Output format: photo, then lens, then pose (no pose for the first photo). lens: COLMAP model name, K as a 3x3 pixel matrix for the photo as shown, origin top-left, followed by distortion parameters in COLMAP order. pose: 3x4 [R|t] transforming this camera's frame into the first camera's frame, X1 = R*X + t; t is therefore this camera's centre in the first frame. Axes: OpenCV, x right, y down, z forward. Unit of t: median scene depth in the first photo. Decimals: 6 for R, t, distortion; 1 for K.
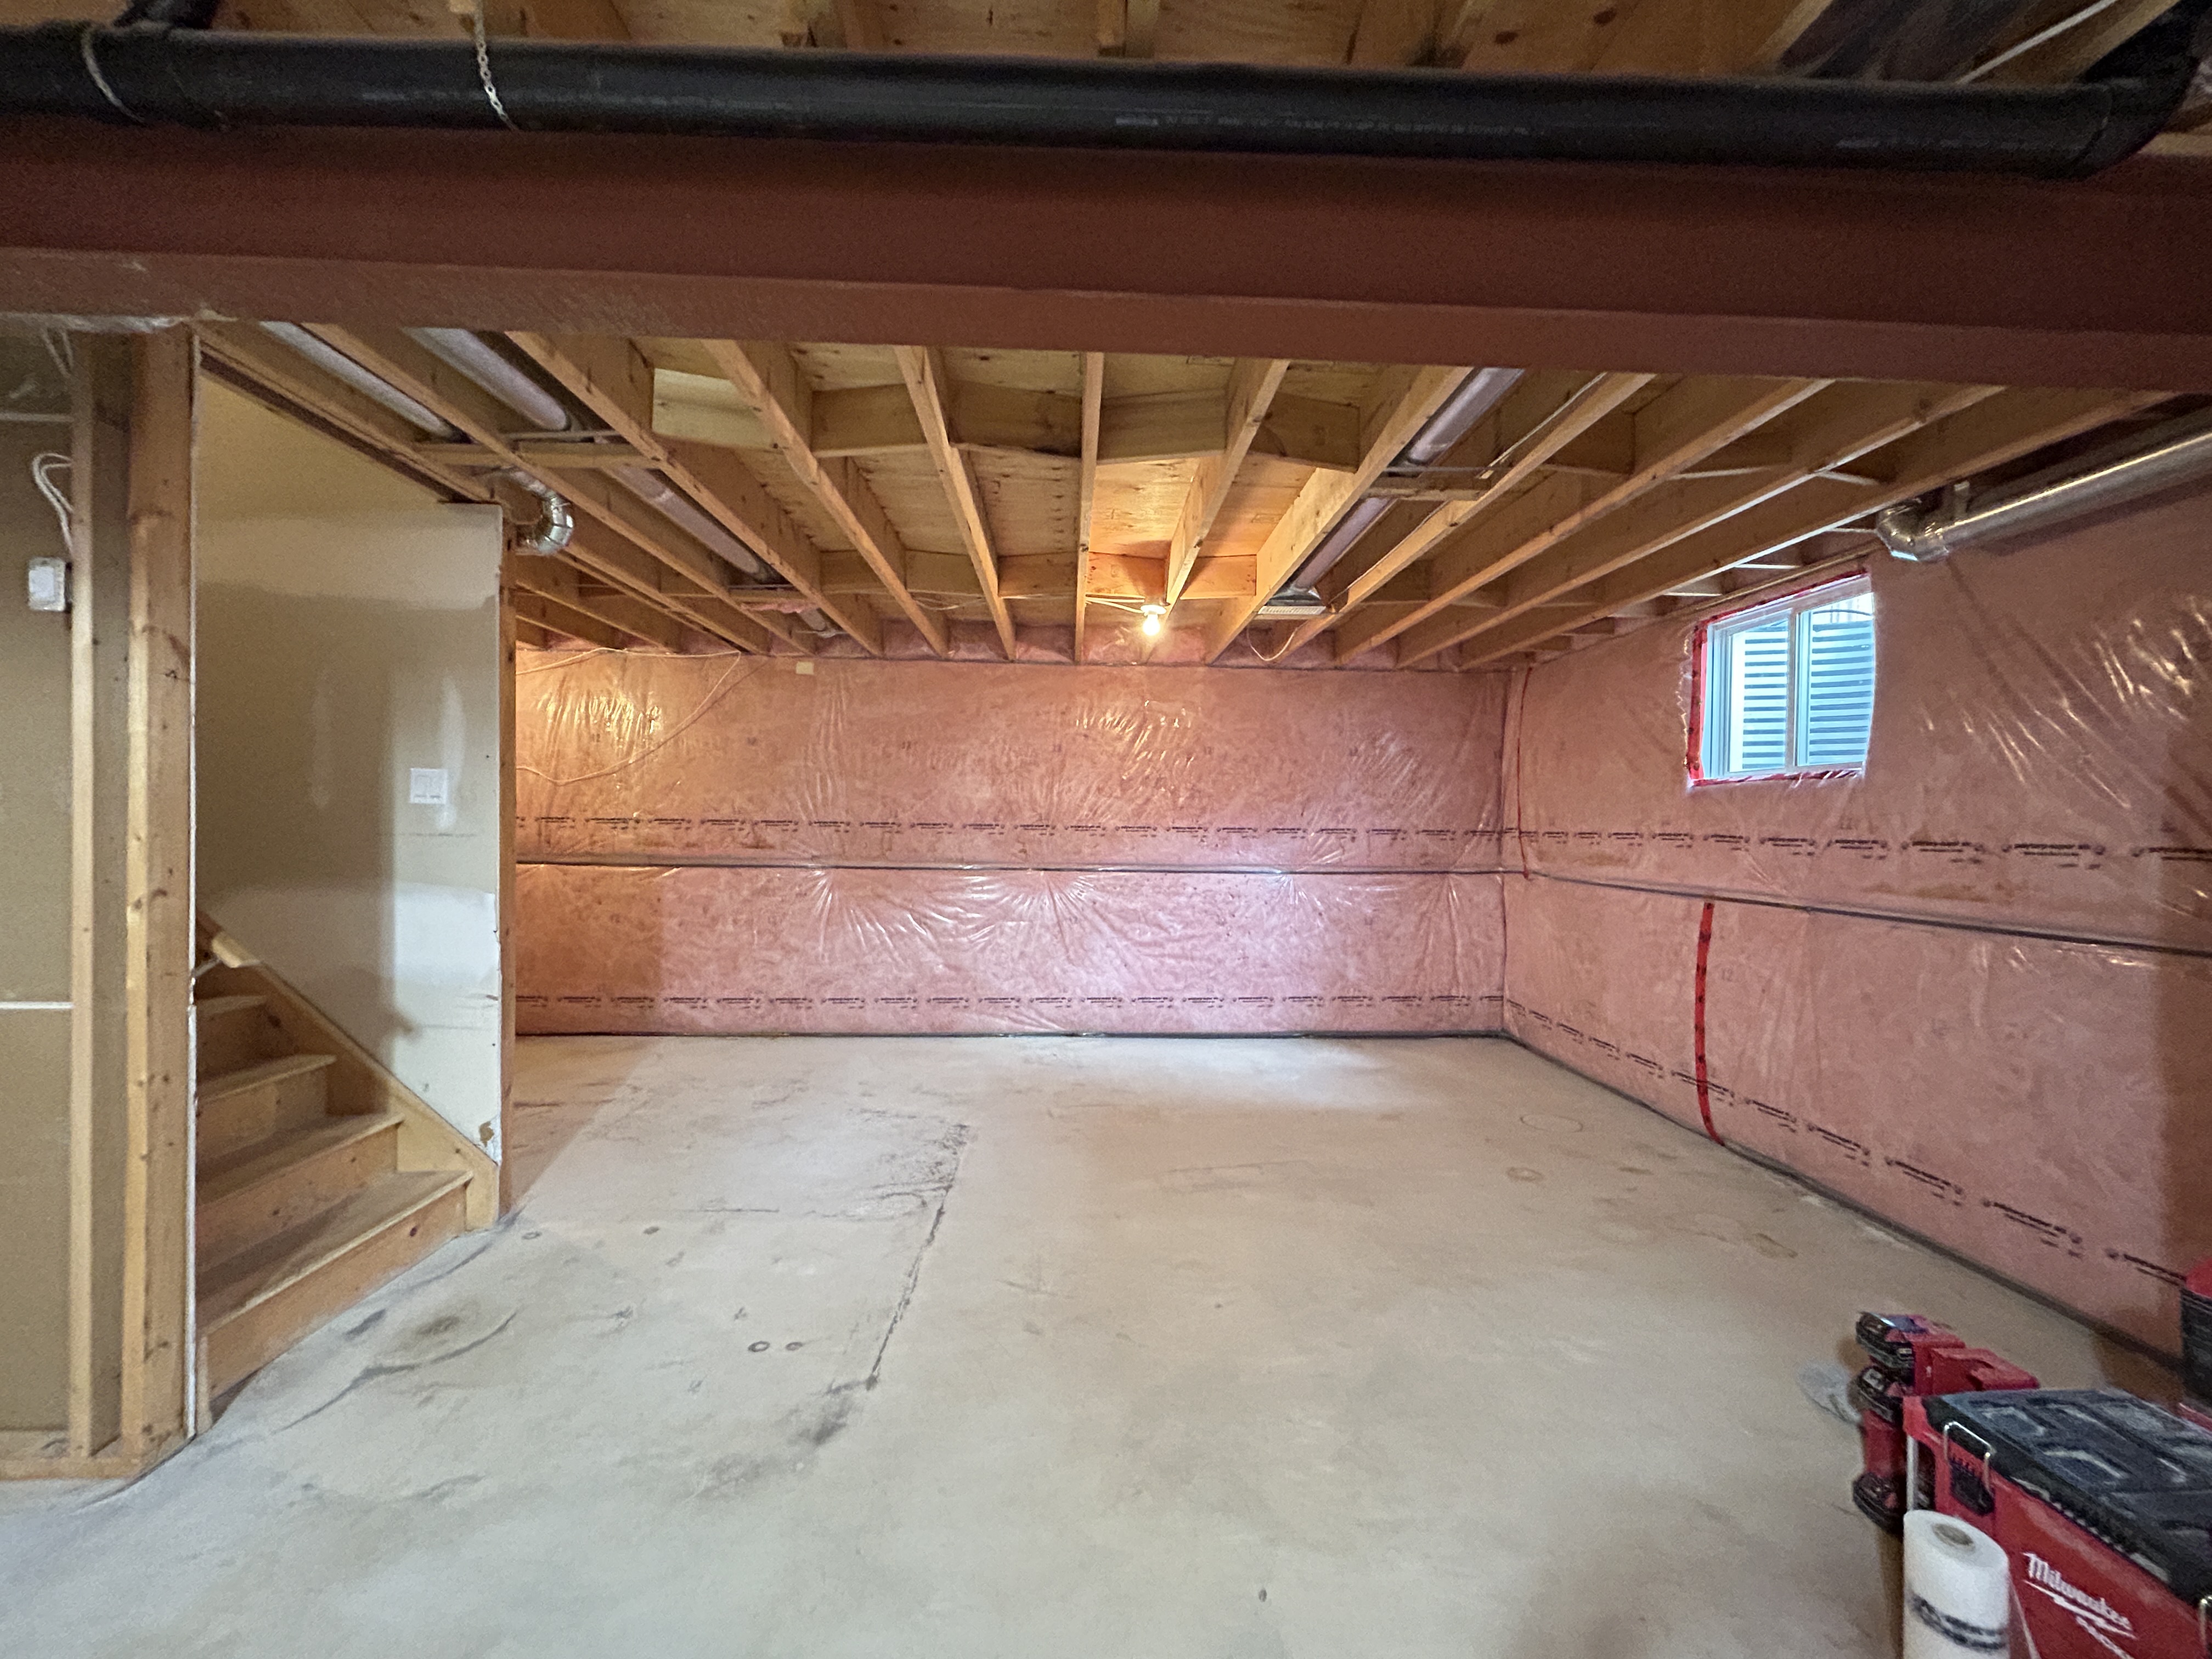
lens RADIAL K [[890.0, 0, 1102.2], [0, 890.0, 834.5], [0, 0, 1]] dist [-0.000852, 0.000284]
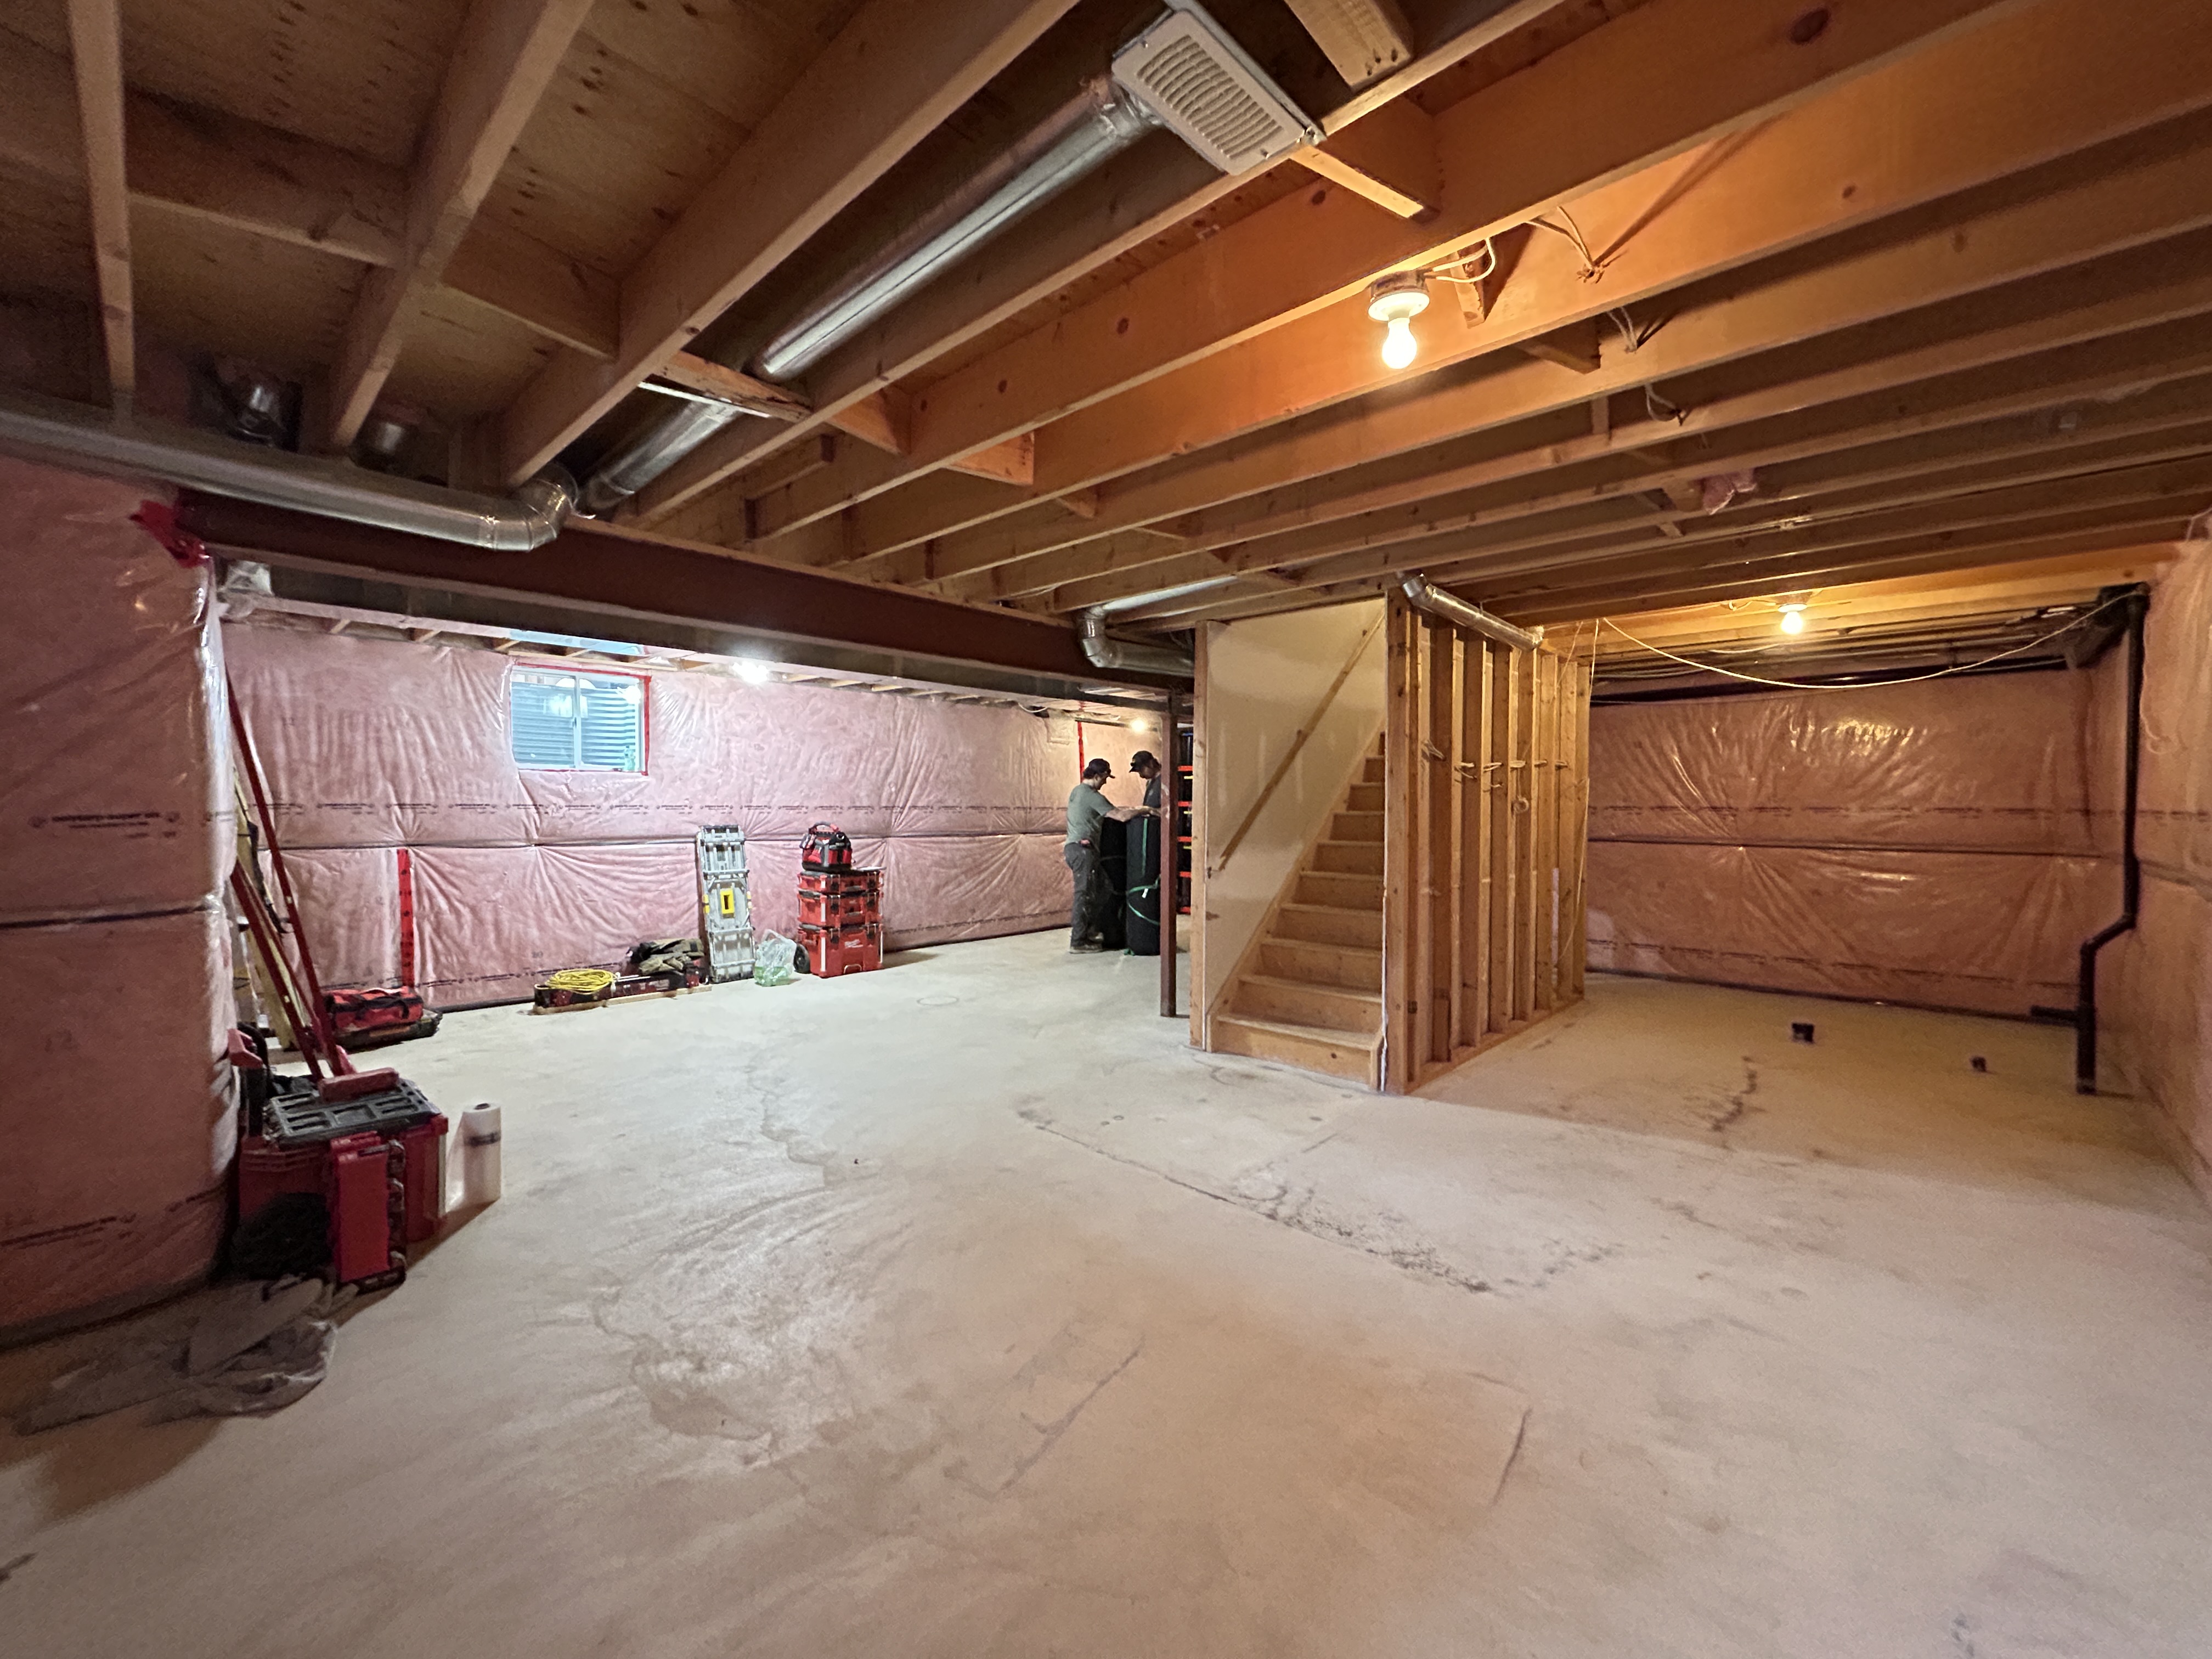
lens RADIAL K [[890.0, 0, 1103.4], [0, 890.0, 834.1], [0, 0, 1]] dist [-0.000852, 0.000284]
pose [[-0.711974, 0.006681, -0.702174, 0.346292], [-0.020211, 0.999345, 0.030003, -0.006871], [0.701915, 0.035553, -0.711373, 0.910246]]
